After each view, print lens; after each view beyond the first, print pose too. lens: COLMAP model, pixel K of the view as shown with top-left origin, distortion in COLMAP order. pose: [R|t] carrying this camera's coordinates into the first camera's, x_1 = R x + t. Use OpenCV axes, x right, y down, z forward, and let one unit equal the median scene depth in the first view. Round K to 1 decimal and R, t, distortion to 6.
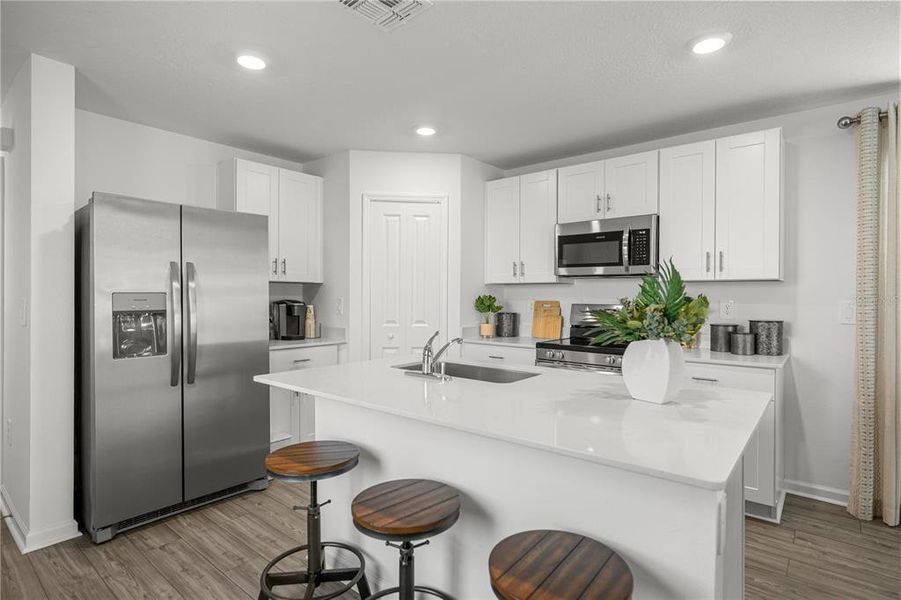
lens RADIAL K [[464.9, 0, 453.1], [0, 464.9, 292.4], [0, 0, 1]] dist [0.001506, 0.000184]
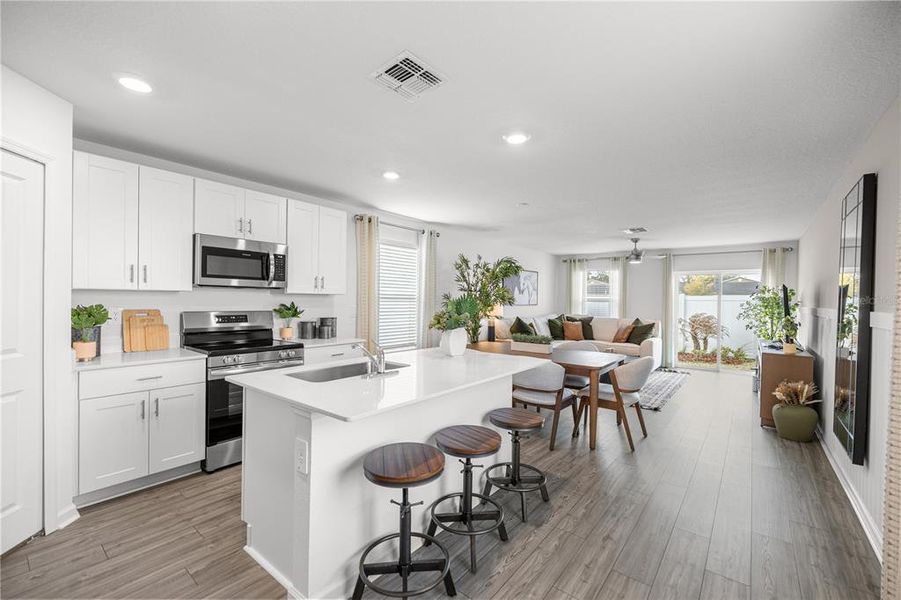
lens RADIAL K [[375.5, 0, 450.5], [0, 375.5, 300.0], [0, 0, 1]] dist [0.000726, 0.000184]
pose [[-0.013924, -0.005451, 0.999888, -0.728929], [-0.016804, 0.999845, 0.005217, -0.019749], [-0.999762, -0.016729, -0.014014, 0.560538]]
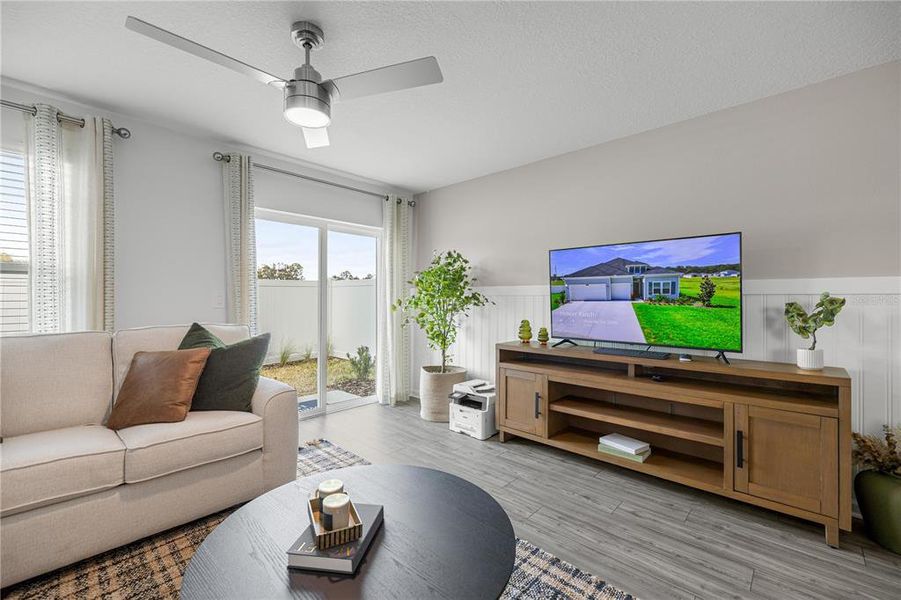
lens RADIAL K [[375.5, 0, 450.5], [0, 375.5, 300.0], [0, 0, 1]] dist [0.000726, 0.000184]
pose [[-0.997978, -0.002791, 0.063504, 1.195265], [-0.002776, 0.999996, 0.000313, 0.042117], [-0.063505, 0.000136, -0.997982, 0.027092]]
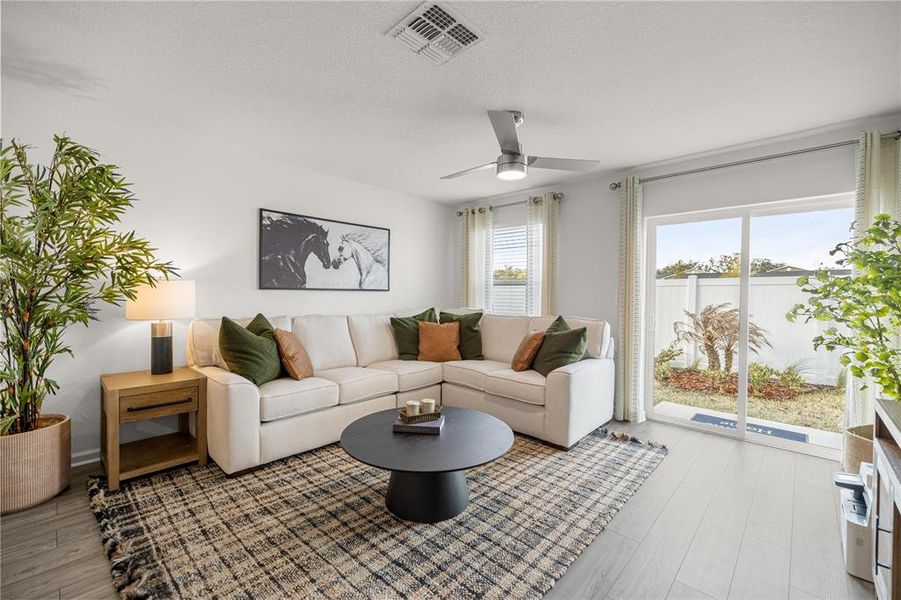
lens RADIAL K [[375.5, 0, 450.5], [0, 375.5, 300.0], [0, 0, 1]] dist [0.000726, 0.000184]
pose [[0.060672, -0.020300, 0.997951, 0.587676], [-0.010893, 0.999720, 0.020998, 0.022318], [-0.998098, -0.012145, 0.060434, -0.465490]]
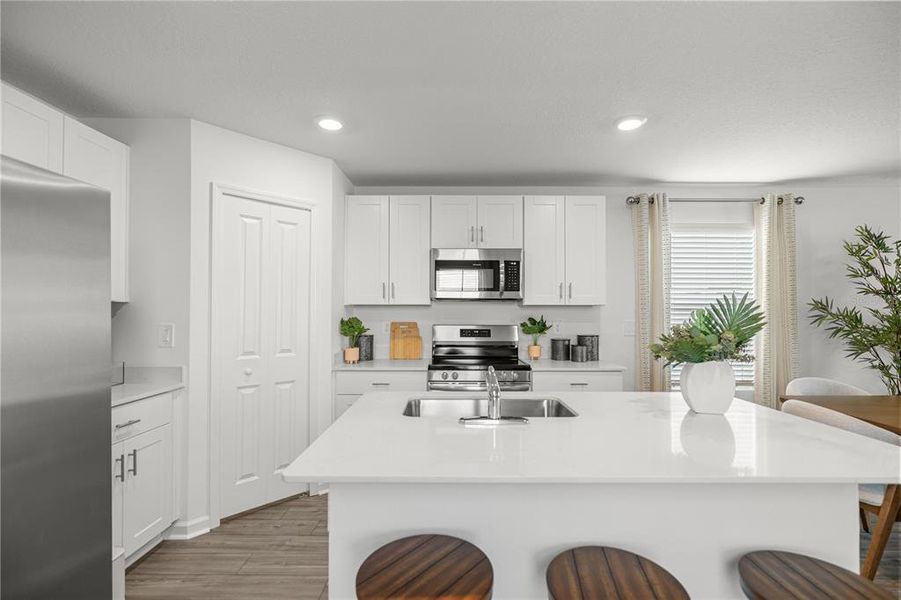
lens RADIAL K [[409.6, 0, 450.8], [0, 409.6, 305.3], [0, 0, 1]] dist [-0.000097, 0.000092]
pose [[0.773003, 0.008052, 0.634351, -0.394684], [-0.001449, 0.999939, -0.010926, -0.012951], [-0.634400, 0.007526, 0.772968, 0.325128]]
